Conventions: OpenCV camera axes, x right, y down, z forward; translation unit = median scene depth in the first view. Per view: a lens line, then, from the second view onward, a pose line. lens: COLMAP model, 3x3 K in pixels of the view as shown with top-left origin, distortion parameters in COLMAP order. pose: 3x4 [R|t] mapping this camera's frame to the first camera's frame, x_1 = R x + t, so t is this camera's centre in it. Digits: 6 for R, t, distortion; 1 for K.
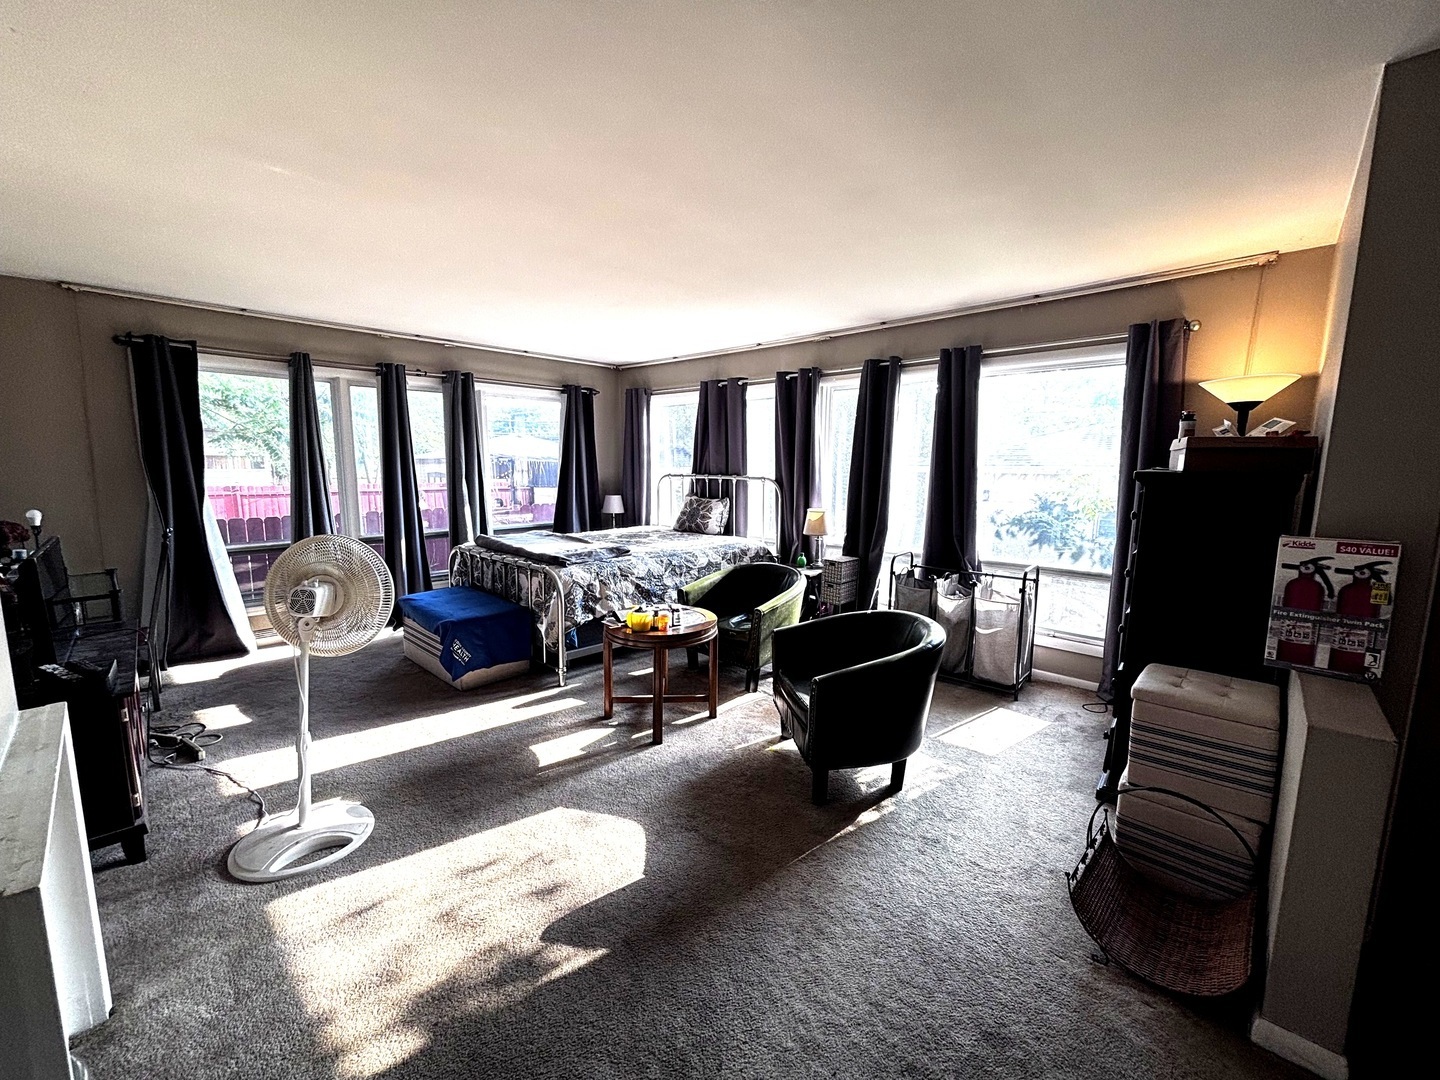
lens RADIAL K [[578.3, 0, 725.8], [0, 578.3, 541.6], [0, 0, 1]] dist [0.000348, -0.001582]
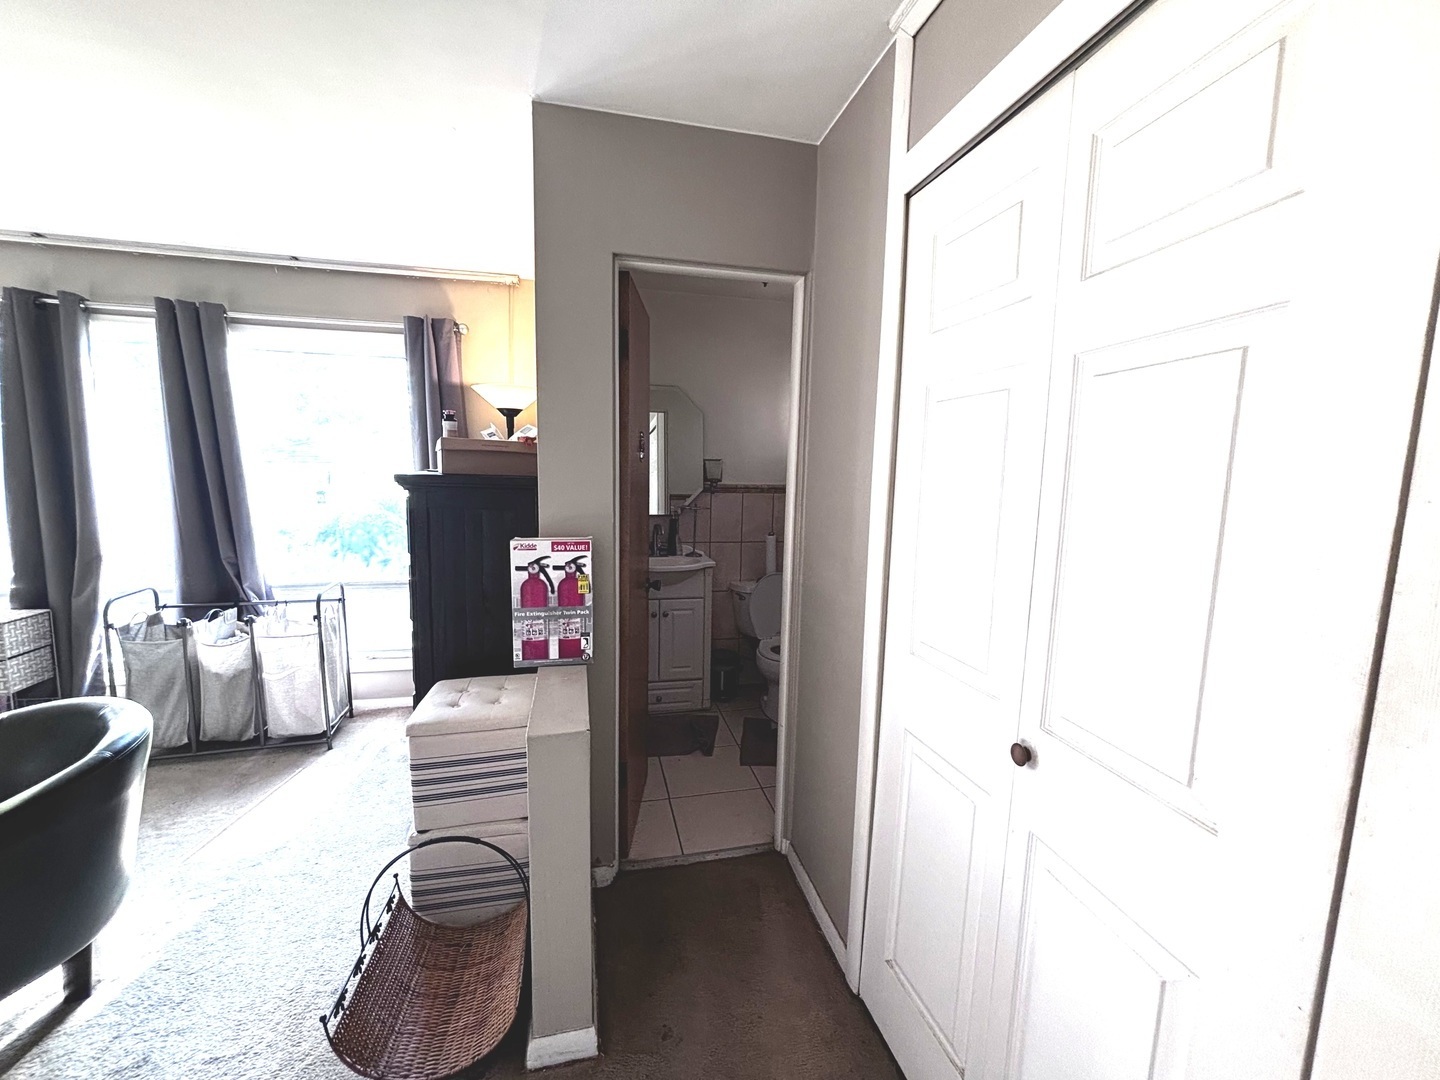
lens RADIAL K [[578.3, 0, 723.2], [0, 578.3, 542.4], [0, 0, 1]] dist [0.000348, -0.001582]
pose [[0.545591, -0.101992, 0.831822, 0.219384], [0.095981, 0.993640, 0.058879, -0.019903], [-0.832537, 0.047716, 0.551910, 0.089783]]
